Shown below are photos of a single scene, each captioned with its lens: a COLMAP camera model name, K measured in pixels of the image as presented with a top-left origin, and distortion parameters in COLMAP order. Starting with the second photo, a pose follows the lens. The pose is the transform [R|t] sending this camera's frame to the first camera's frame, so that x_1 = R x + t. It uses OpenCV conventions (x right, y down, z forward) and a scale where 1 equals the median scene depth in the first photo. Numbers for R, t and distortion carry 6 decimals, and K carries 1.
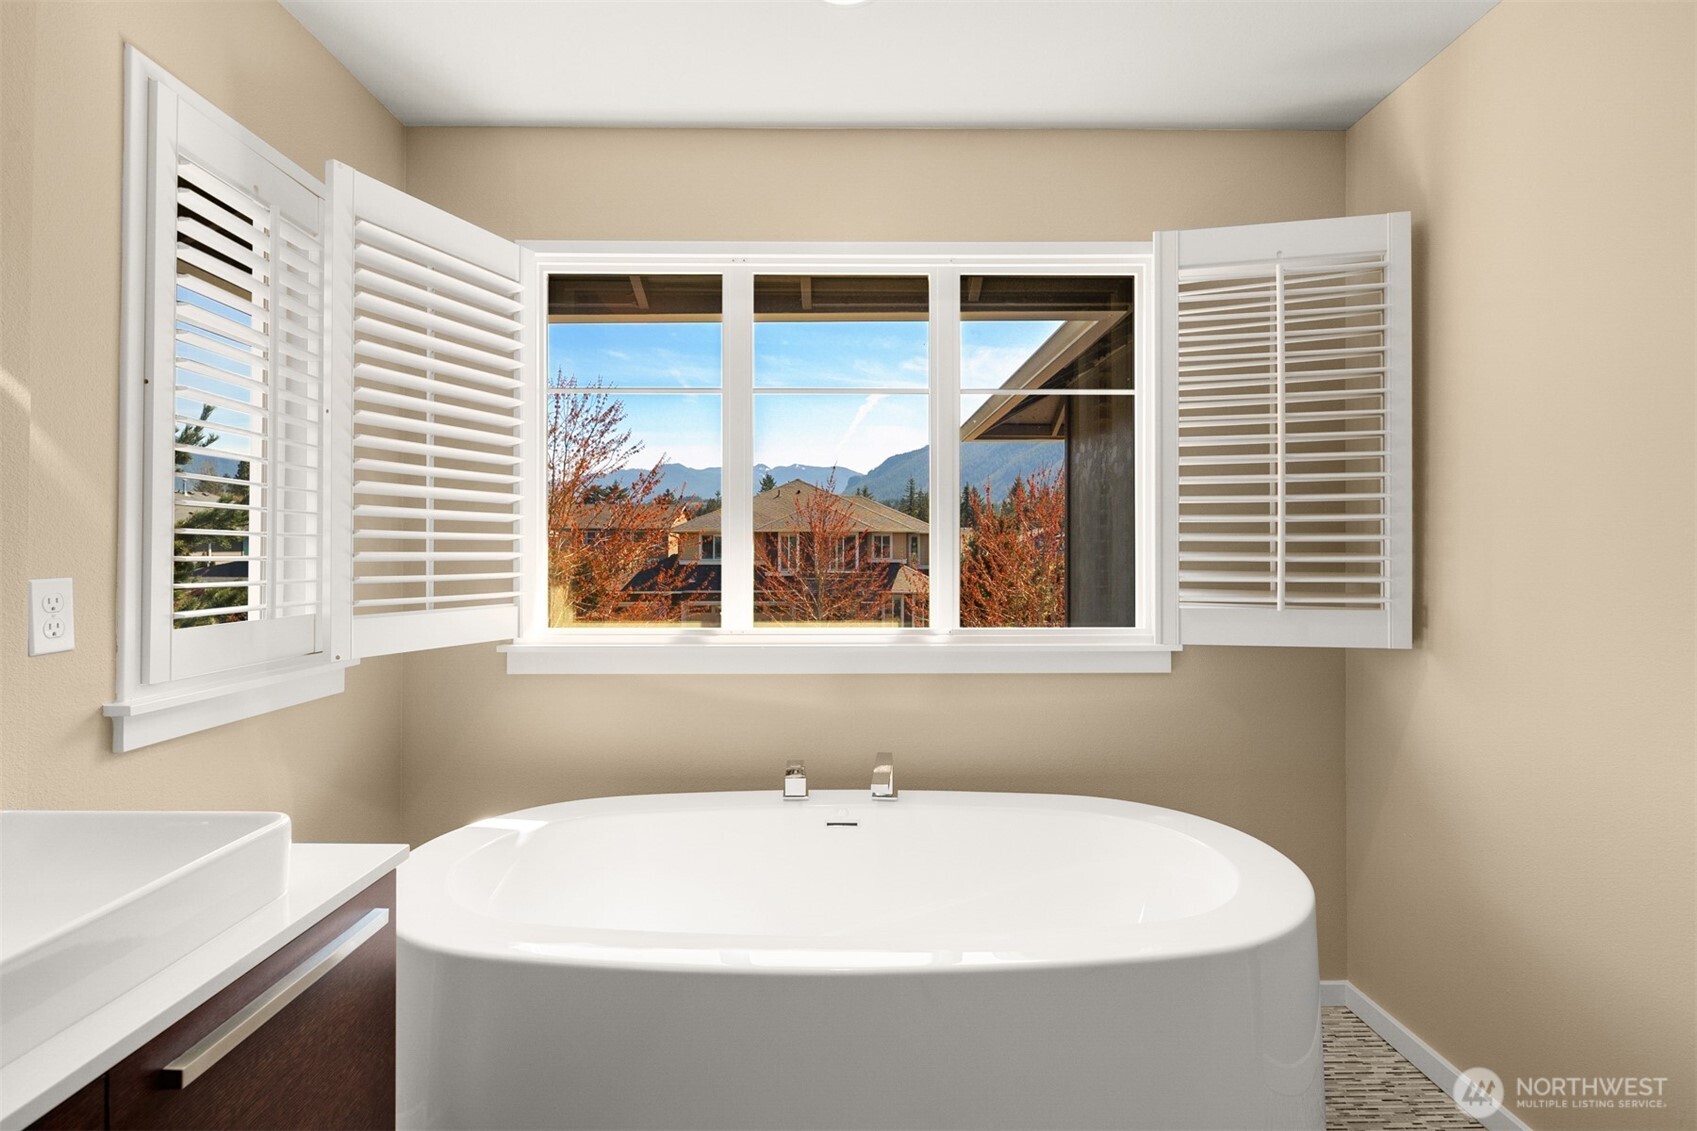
lens RADIAL K [[823.3, 0, 848.5], [0, 823.3, 550.4], [0, 0, 1]] dist [0.003609, -0.003851]
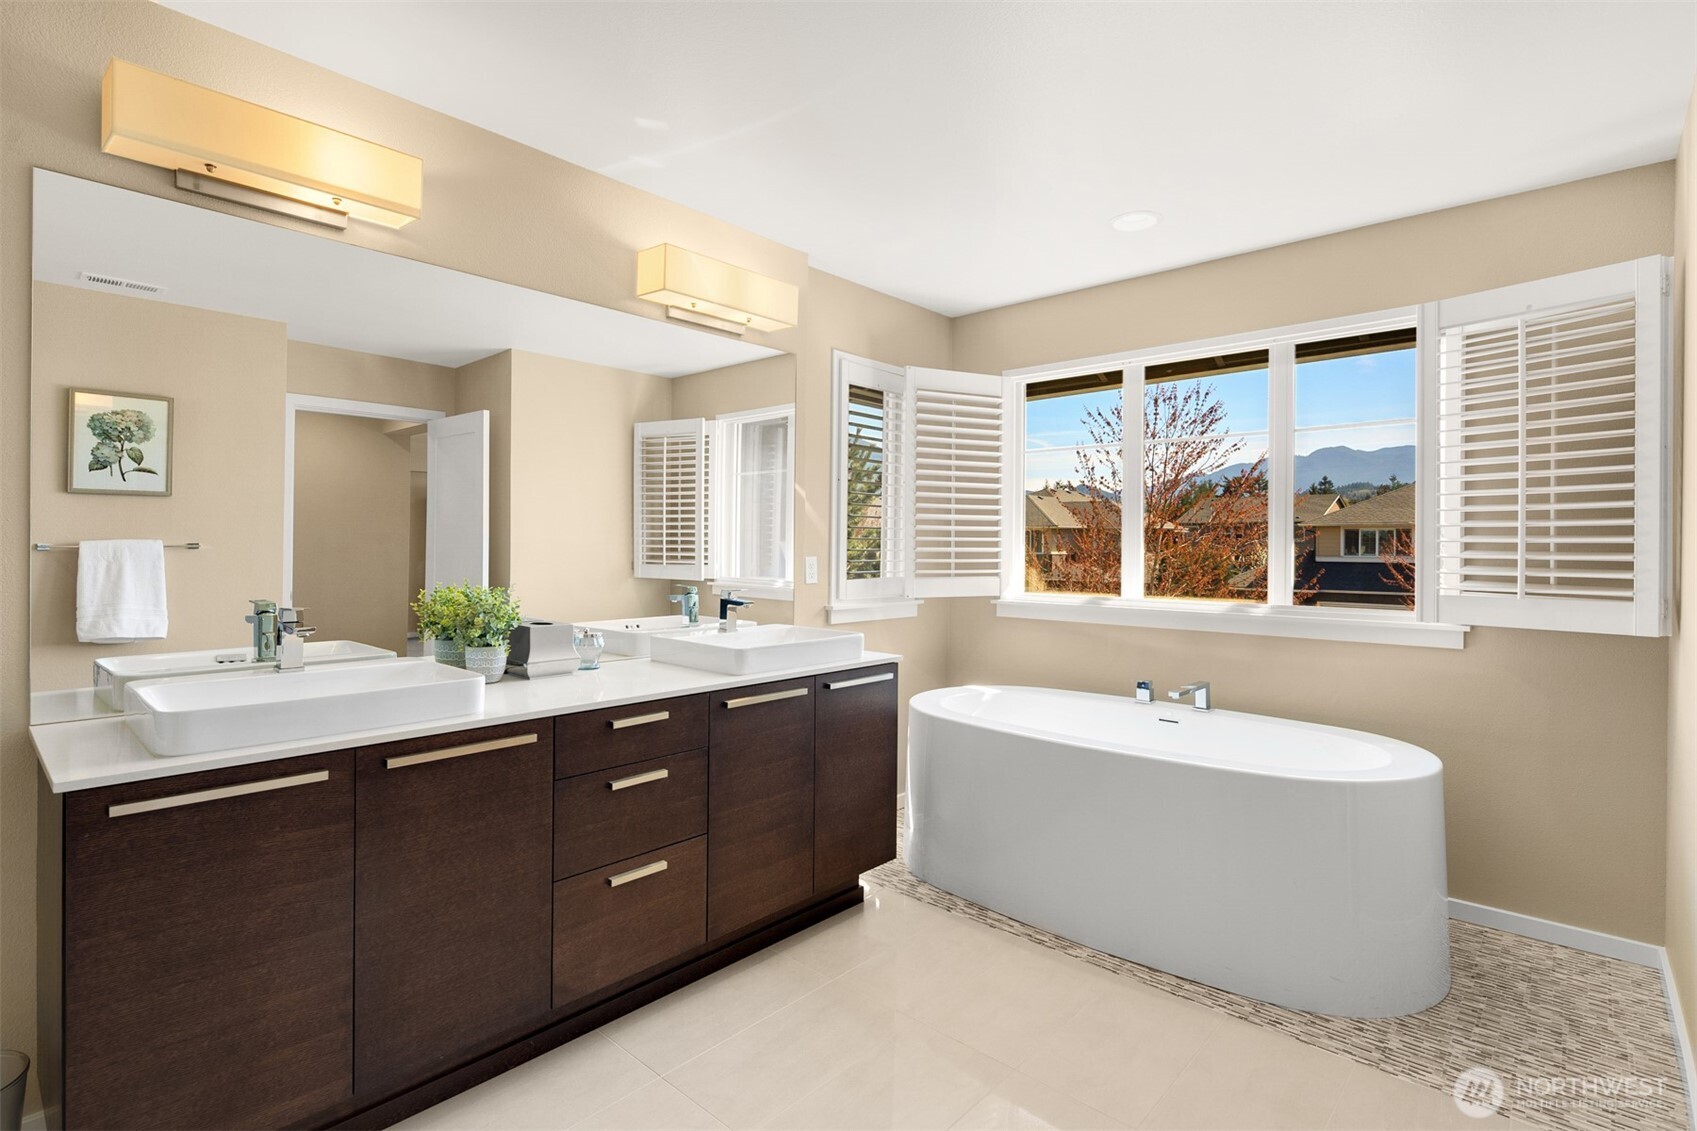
lens RADIAL K [[823.3, 0, 858.3], [0, 823.3, 555.4], [0, 0, 1]] dist [0.003609, -0.003851]
pose [[0.744092, 0.011791, -0.667973, 0.609882], [-0.003129, 0.999895, 0.014165, -0.006060], [0.668070, -0.008450, 0.744051, -0.581160]]
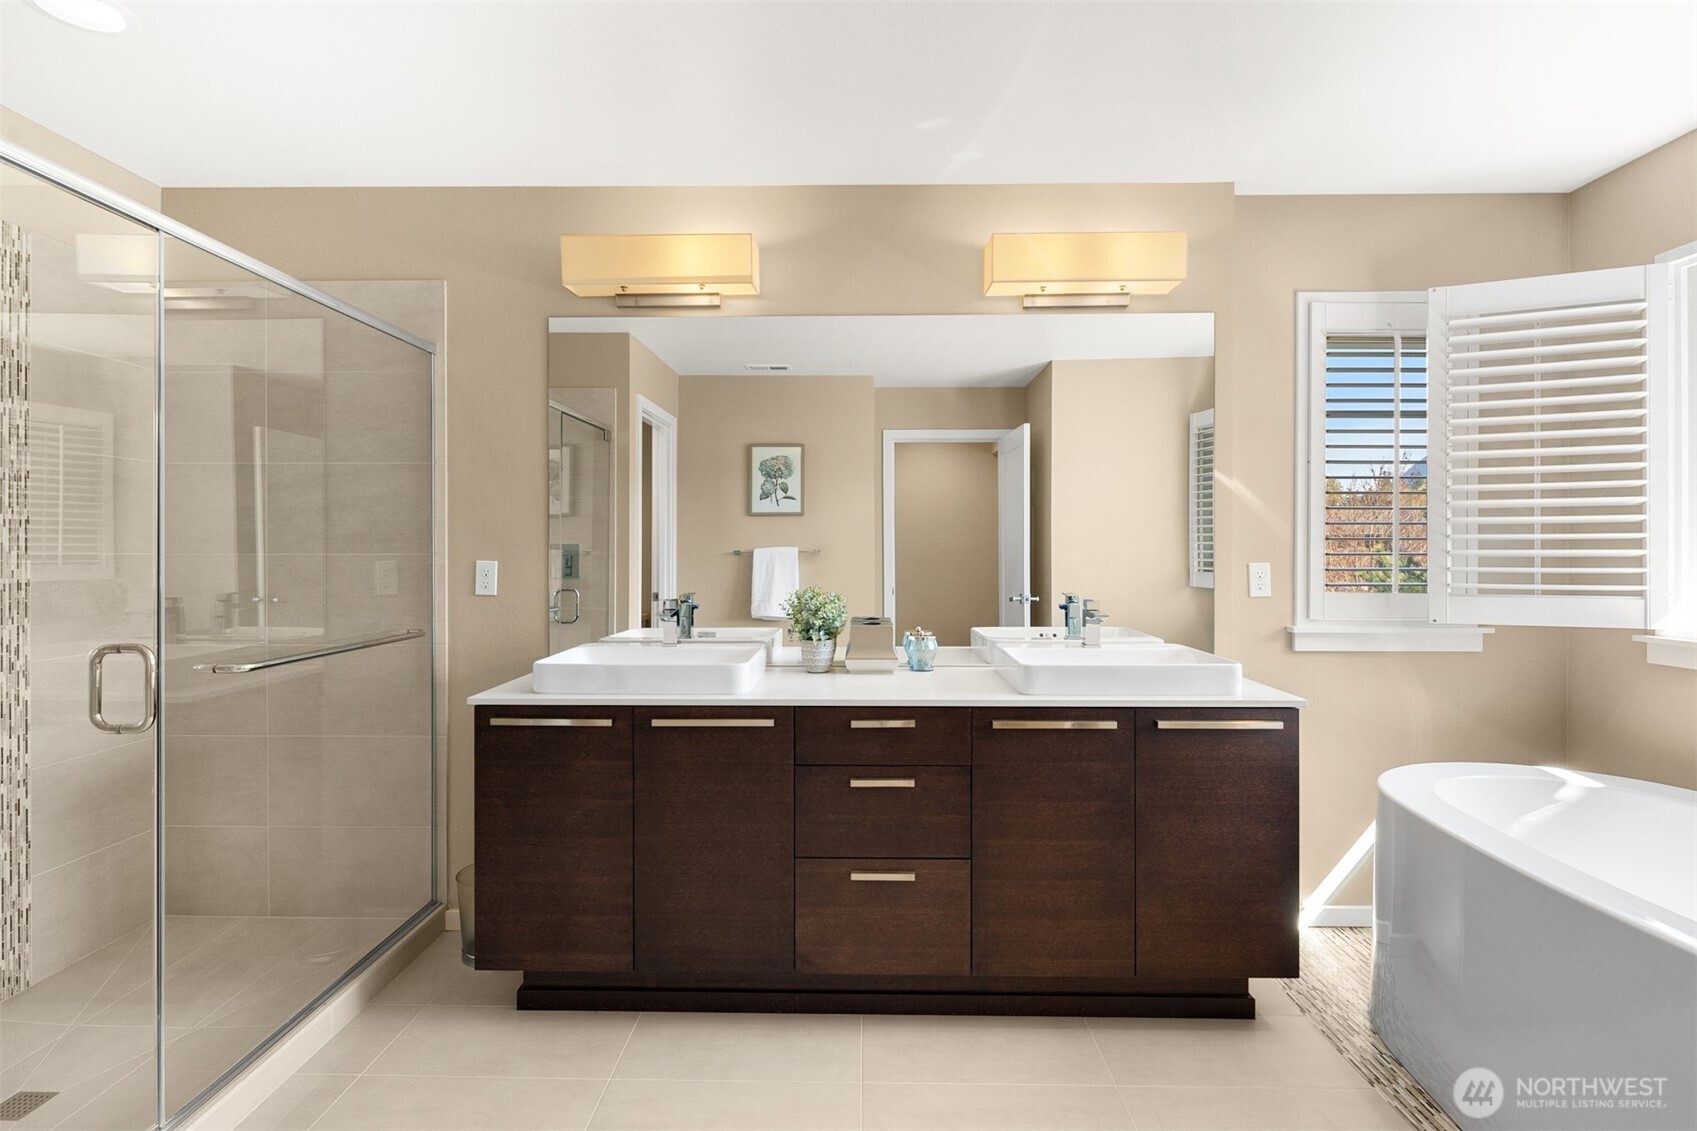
lens RADIAL K [[823.3, 0, 841.5], [0, 823.3, 556.5], [0, 0, 1]] dist [0.003609, -0.003851]
pose [[-0.022502, 0.010200, -0.999695, 0.756567], [0.006619, 0.999928, 0.010053, -0.006853], [0.999725, -0.006391, -0.022568, -0.031906]]
